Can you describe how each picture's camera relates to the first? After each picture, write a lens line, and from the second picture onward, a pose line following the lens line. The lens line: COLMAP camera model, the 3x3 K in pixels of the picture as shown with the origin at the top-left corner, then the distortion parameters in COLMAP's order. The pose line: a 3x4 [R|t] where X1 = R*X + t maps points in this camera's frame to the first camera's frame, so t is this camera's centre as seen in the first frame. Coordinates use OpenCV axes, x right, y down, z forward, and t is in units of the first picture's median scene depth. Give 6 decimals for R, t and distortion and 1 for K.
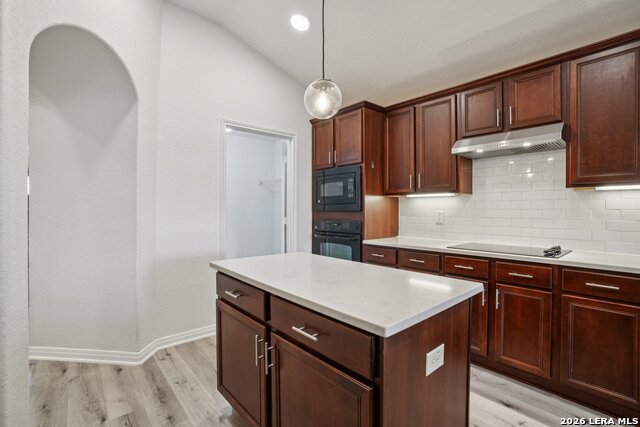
lens RADIAL K [[295.9, 0, 322.8], [0, 295.9, 211.5], [0, 0, 1]] dist [-0.051539, 0.011239]
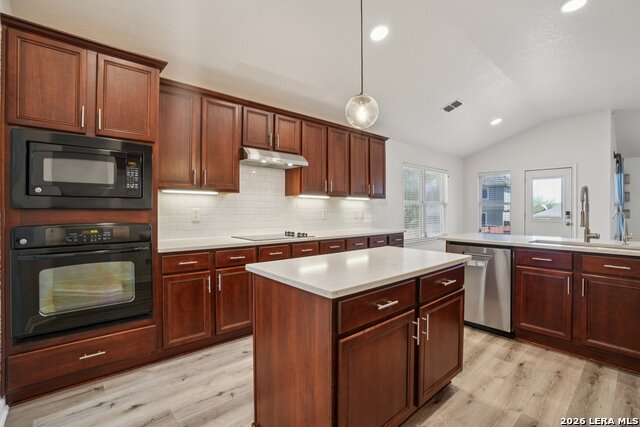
lens RADIAL K [[295.9, 0, 318.9], [0, 295.9, 210.6], [0, 0, 1]] dist [-0.051539, 0.011239]
pose [[0.014907, -0.005275, 0.999875, -0.581240], [-0.002365, 0.999983, 0.005311, -0.002215], [-0.999886, -0.002444, 0.014894, 0.584453]]
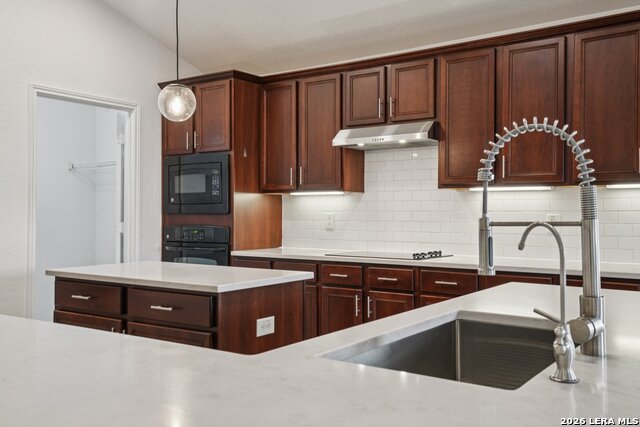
lens RADIAL K [[622.6, 0, 320.5], [0, 622.6, 209.6], [0, 0, 1]] dist [0.084119, 0.000000]
pose [[0.975406, 0.001487, 0.220412, 0.003620], [0.000860, 0.999944, -0.010552, 0.006303], [-0.220415, 0.010482, 0.975350, -0.642257]]
